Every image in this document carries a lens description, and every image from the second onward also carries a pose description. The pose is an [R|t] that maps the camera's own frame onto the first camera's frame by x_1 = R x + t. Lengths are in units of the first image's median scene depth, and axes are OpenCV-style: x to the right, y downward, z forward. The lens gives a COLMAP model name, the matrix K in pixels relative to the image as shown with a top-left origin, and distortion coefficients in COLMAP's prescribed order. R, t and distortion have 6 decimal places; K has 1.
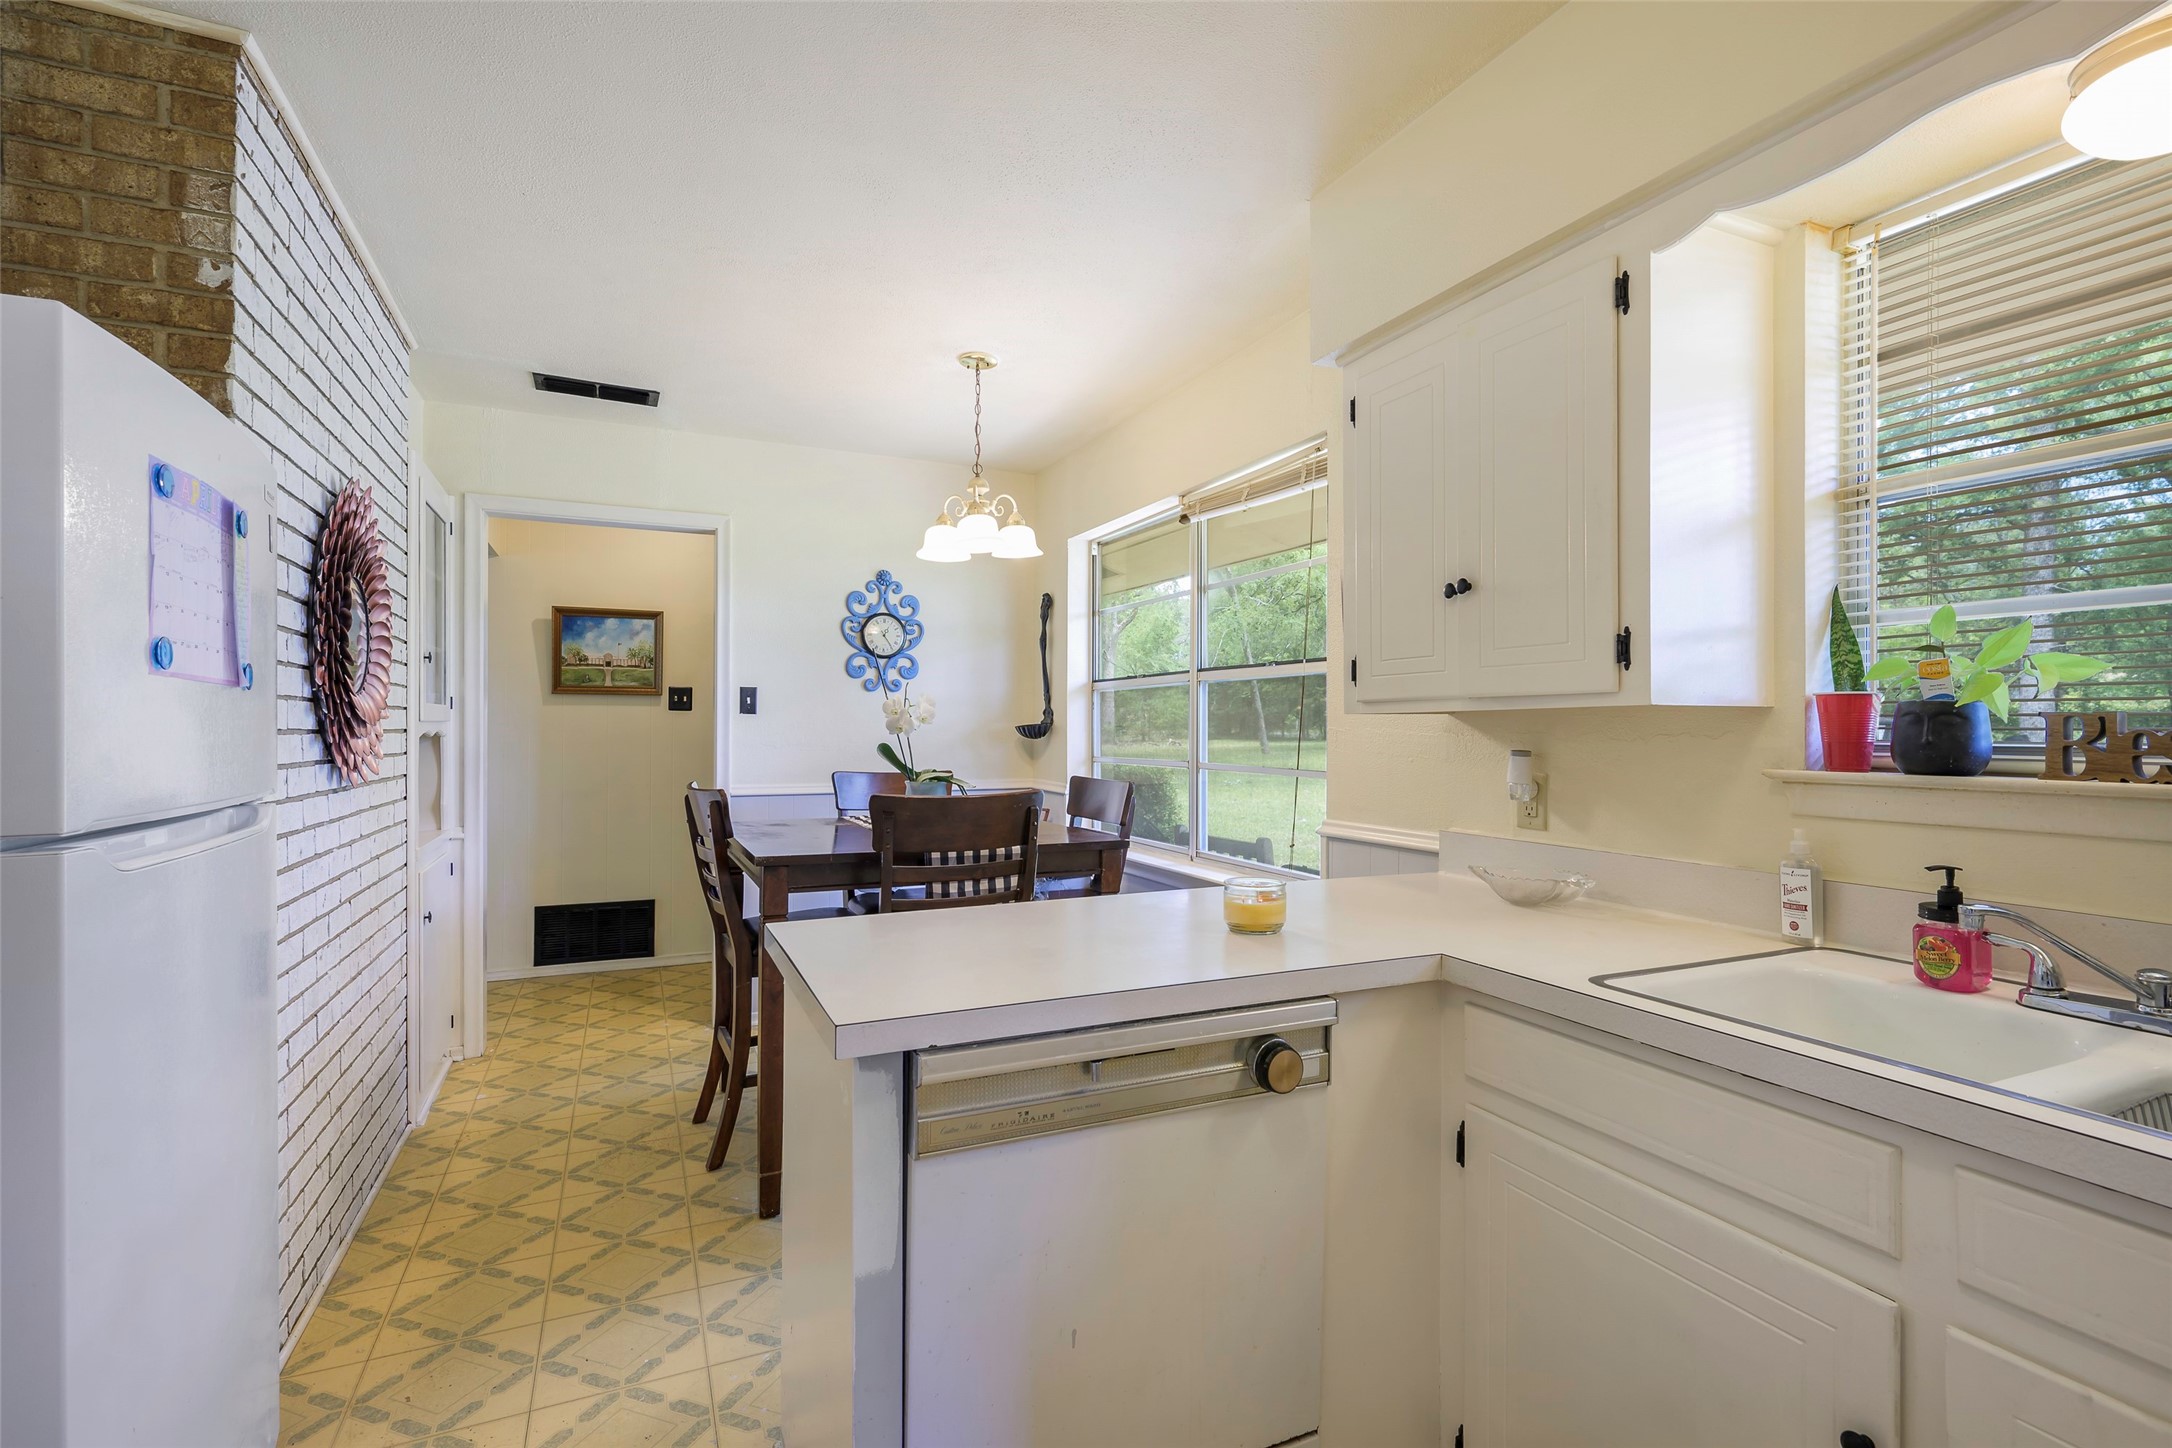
lens RADIAL K [[974.2, 0, 1091.4], [0, 974.2, 730.2], [0, 0, 1]] dist [-0.001418, -0.000152]
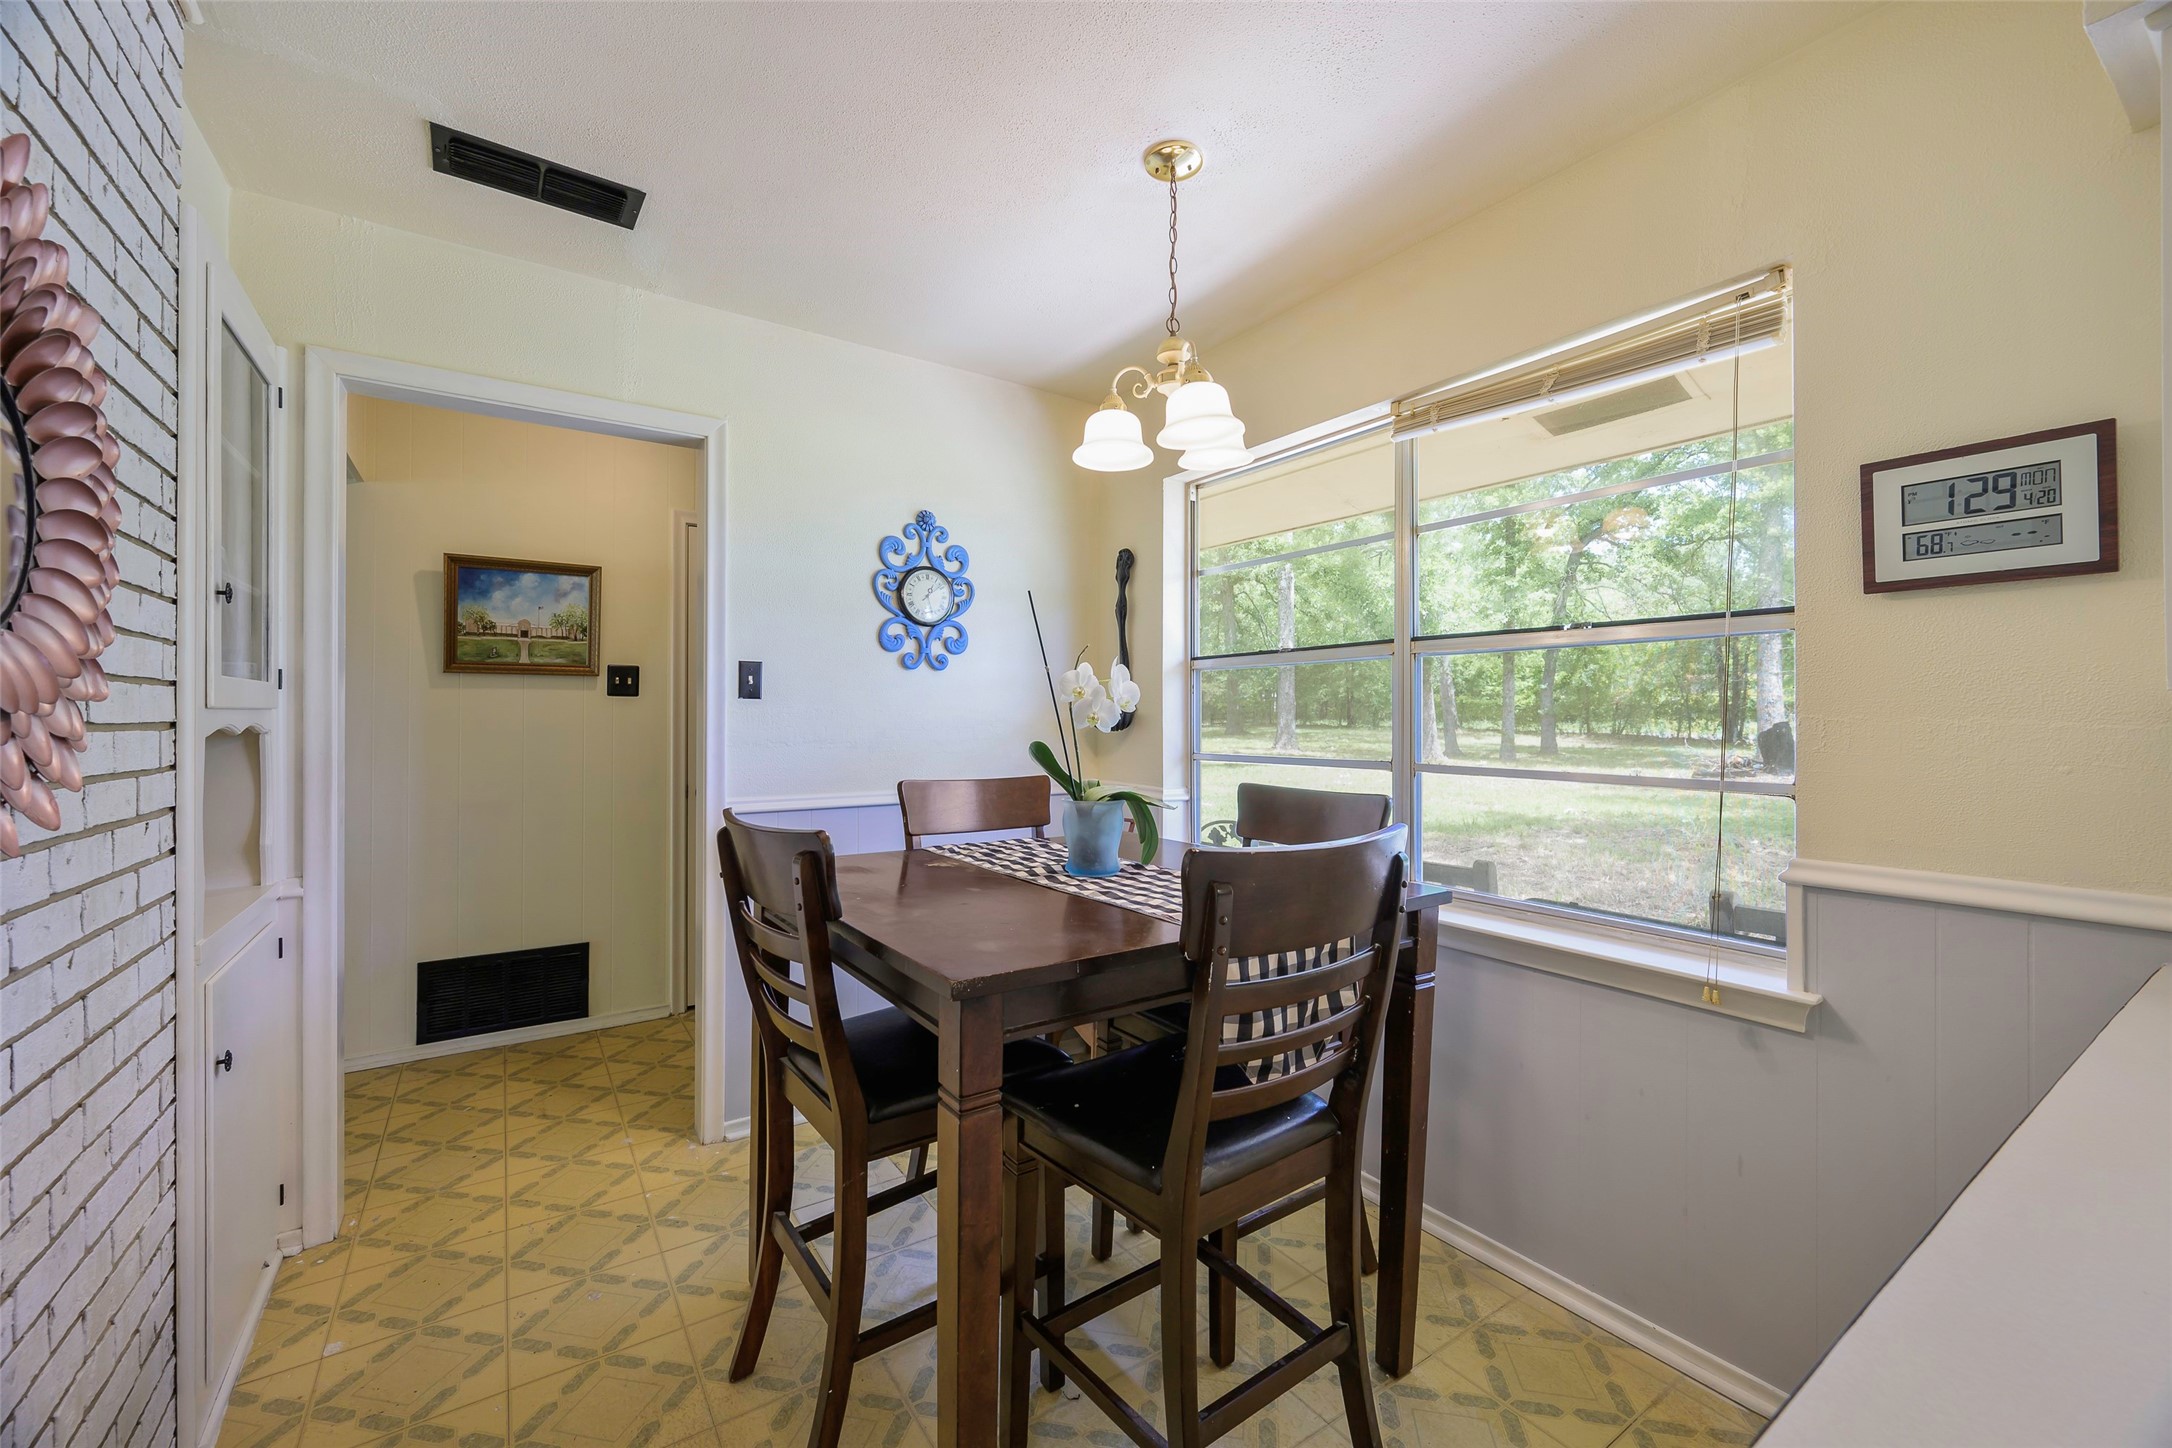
lens RADIAL K [[861.8, 0, 1079.5], [0, 861.8, 715.5], [0, 0, 1]] dist [-0.003186, -0.000074]
pose [[0.988798, -0.002024, 0.149245, -0.197648], [0.002637, 0.999989, -0.003914, -0.001276], [-0.149236, 0.004264, 0.988792, 0.321136]]
